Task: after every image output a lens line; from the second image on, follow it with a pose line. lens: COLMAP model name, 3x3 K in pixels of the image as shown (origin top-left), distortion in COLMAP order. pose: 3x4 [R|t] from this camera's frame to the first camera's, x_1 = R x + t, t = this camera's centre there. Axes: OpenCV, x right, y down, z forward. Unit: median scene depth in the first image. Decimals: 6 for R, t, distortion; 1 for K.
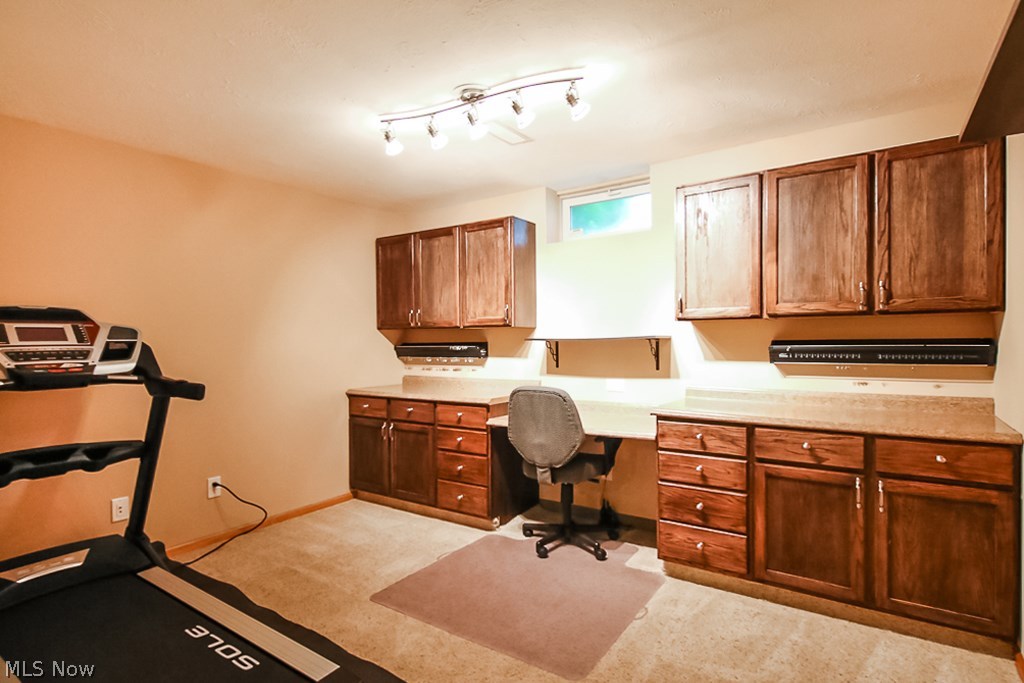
lens RADIAL K [[521.0, 0, 507.2], [0, 521.0, 344.4], [0, 0, 1]] dist [0.001871, -0.000499]
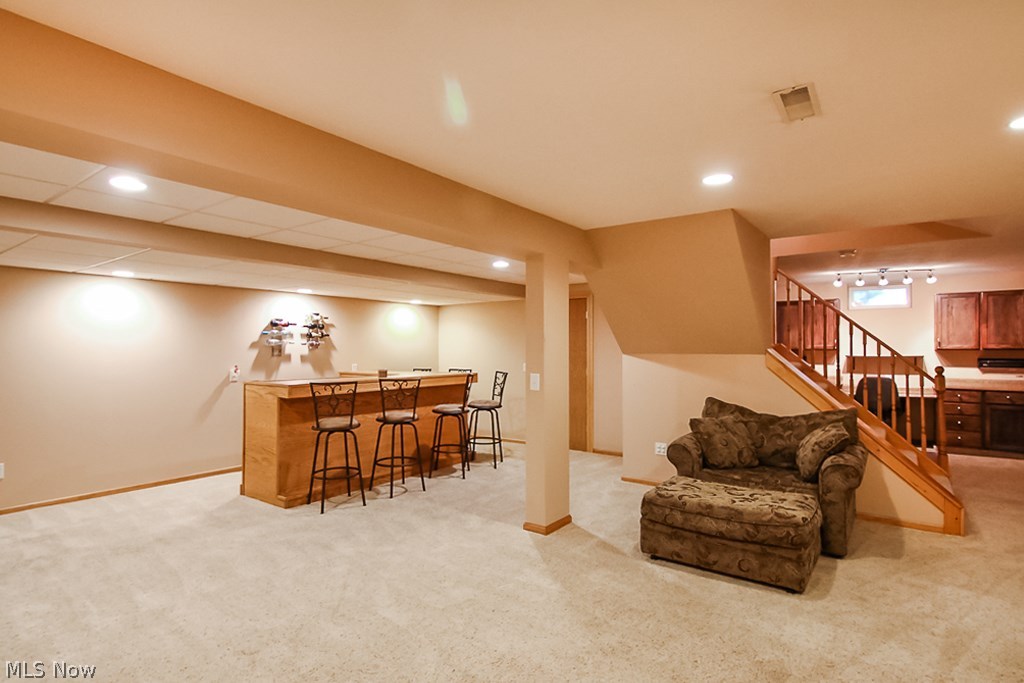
lens RADIAL K [[526.2, 0, 509.1], [0, 526.2, 340.8], [0, 0, 1]] dist [0.010339, -0.008655]
pose [[0.999733, 0.010049, -0.020816, -1.823064], [-0.010517, 0.999691, -0.022510, -0.013499], [0.020583, 0.022723, 0.999530, -1.680161]]
